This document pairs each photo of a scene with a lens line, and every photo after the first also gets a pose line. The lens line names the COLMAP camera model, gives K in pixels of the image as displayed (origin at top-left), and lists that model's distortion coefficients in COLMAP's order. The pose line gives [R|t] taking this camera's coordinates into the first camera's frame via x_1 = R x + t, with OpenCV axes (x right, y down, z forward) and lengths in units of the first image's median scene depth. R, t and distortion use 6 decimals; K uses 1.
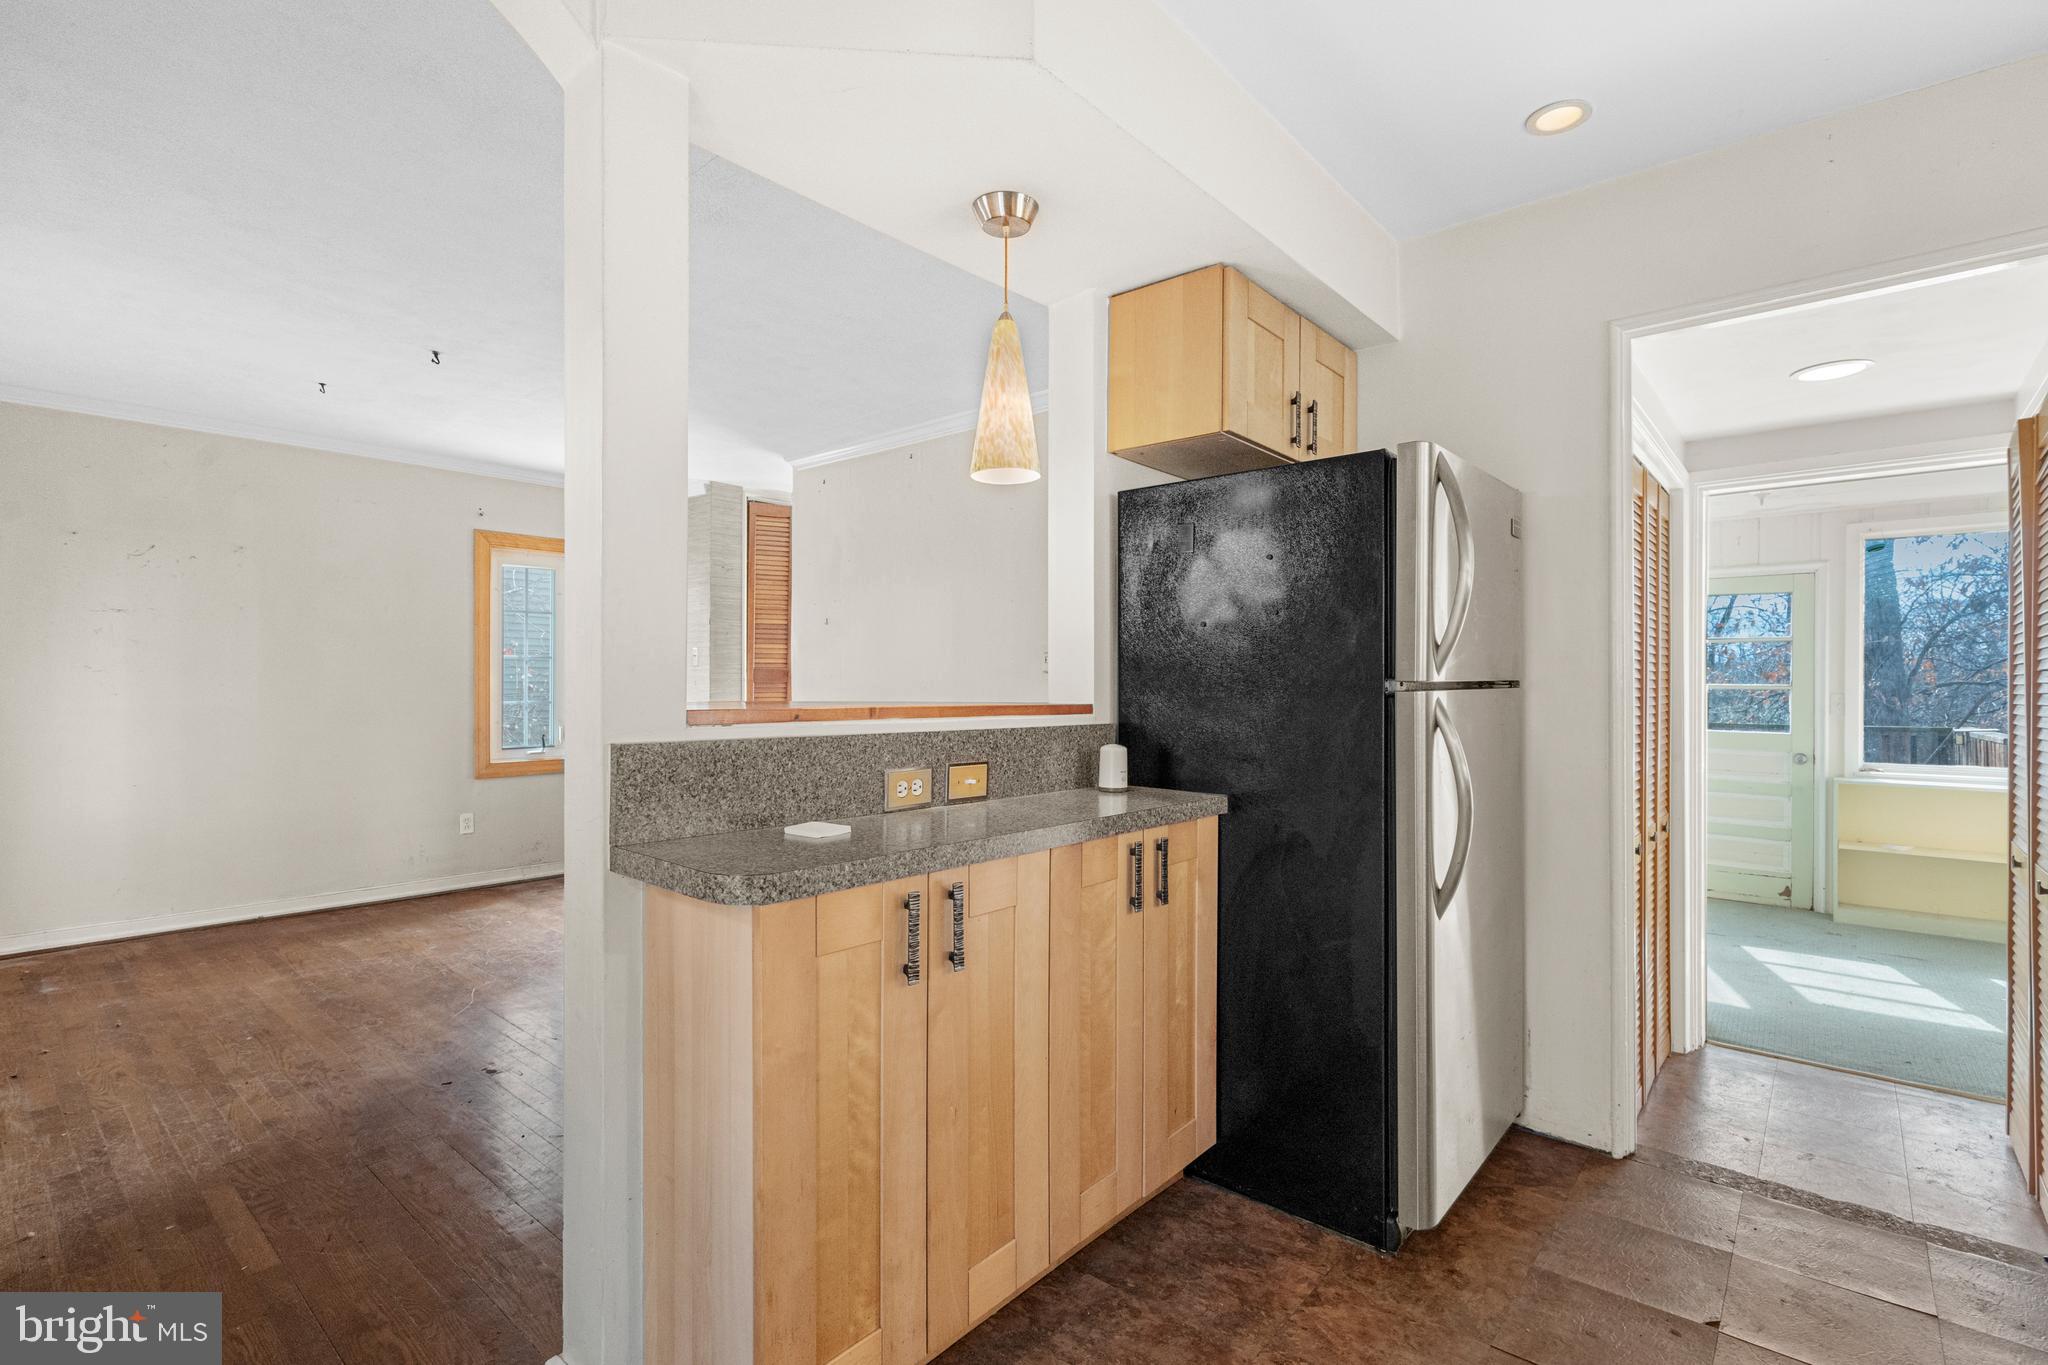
lens RADIAL K [[947.9, 0, 1024.0], [0, 947.9, 682.5], [0, 0, 1]] dist [0.000556, 0.000732]
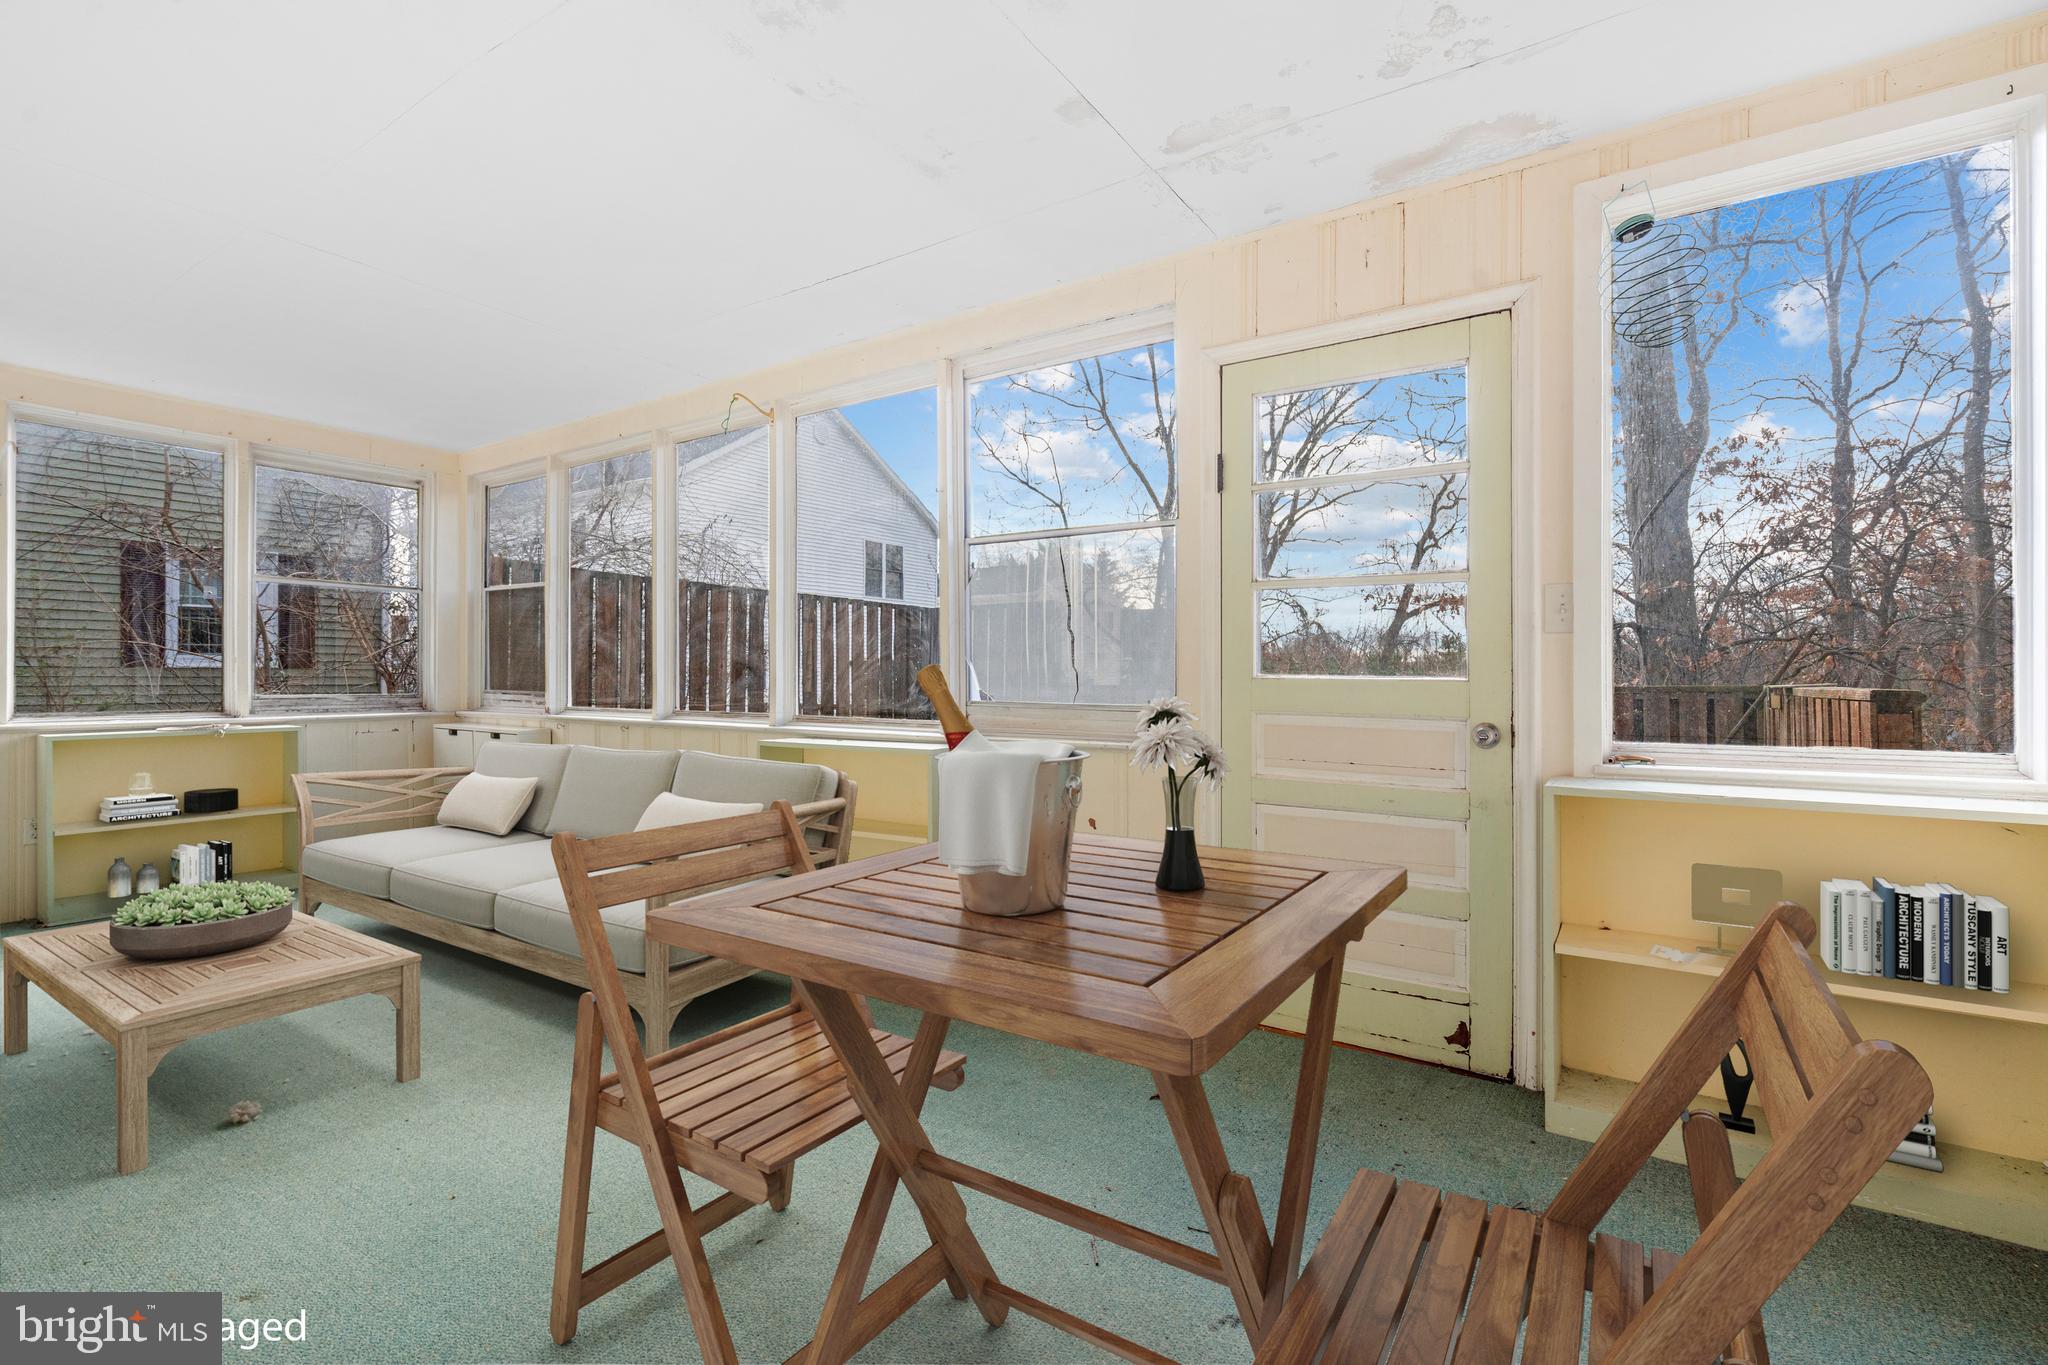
lens RADIAL K [[934.0, 0, 1030.2], [0, 934.0, 673.0], [0, 0, 1]] dist [0.000202, 0.000283]
pose [[0.991912, -0.003282, 0.126889, 1.597274], [0.003499, 0.999993, -0.001490, 0.147815], [-0.126883, 0.001922, 0.991916, 1.719925]]
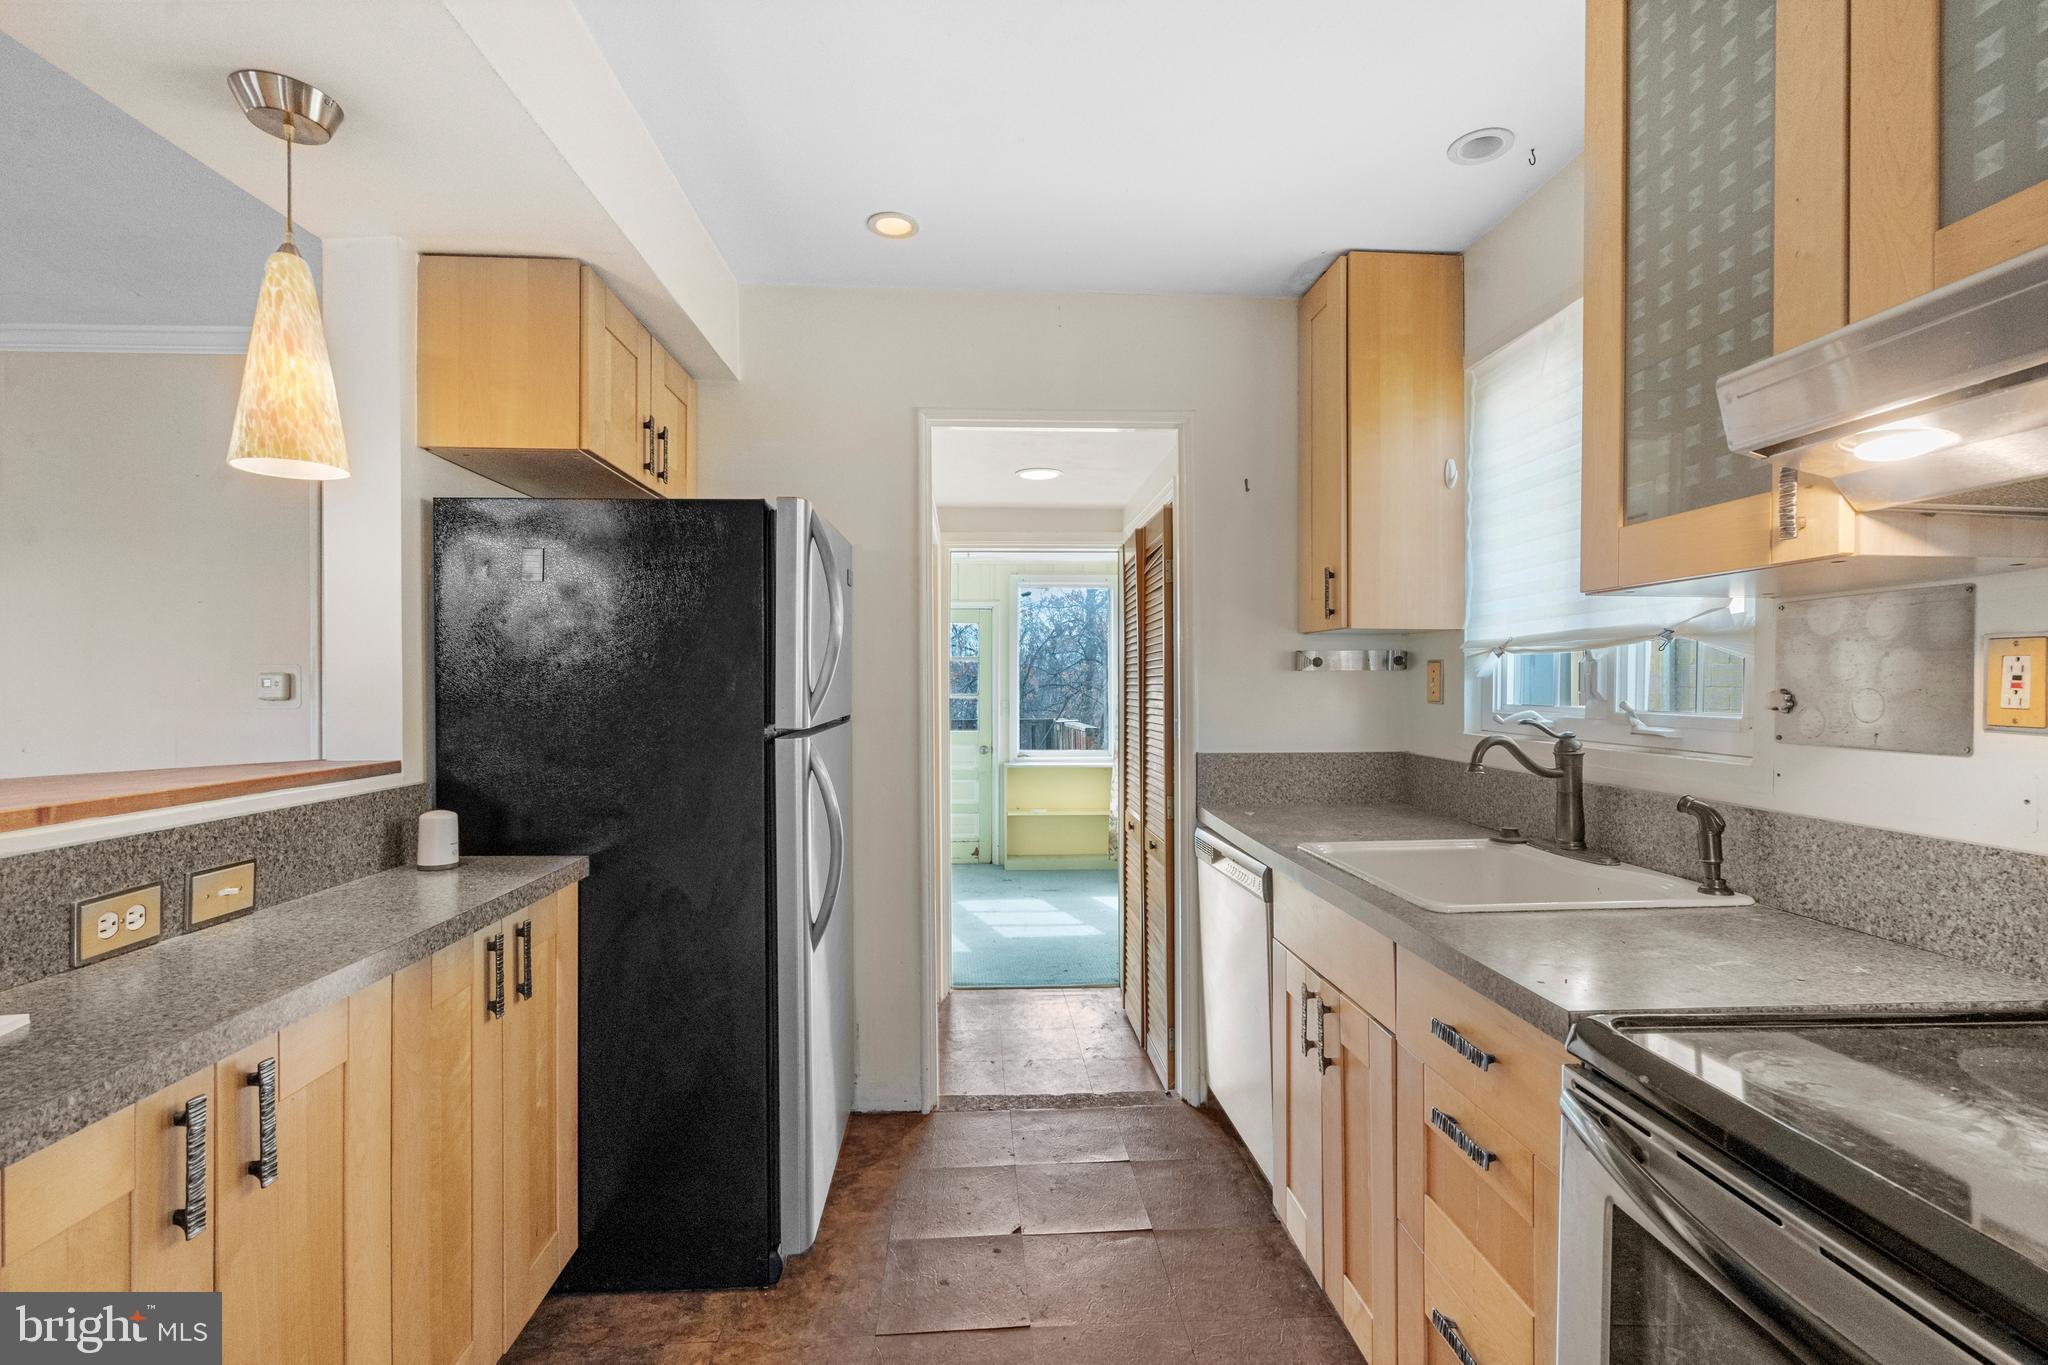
lens RADIAL K [[927.5, 0, 1021.1], [0, 927.5, 686.6], [0, 0, 1]] dist [0.000988, 0.001018]
pose [[0.724651, -0.007275, 0.689078, -0.096092], [0.003374, 0.999970, 0.007008, -0.047533], [-0.689108, -0.002754, 0.724653, 0.083733]]
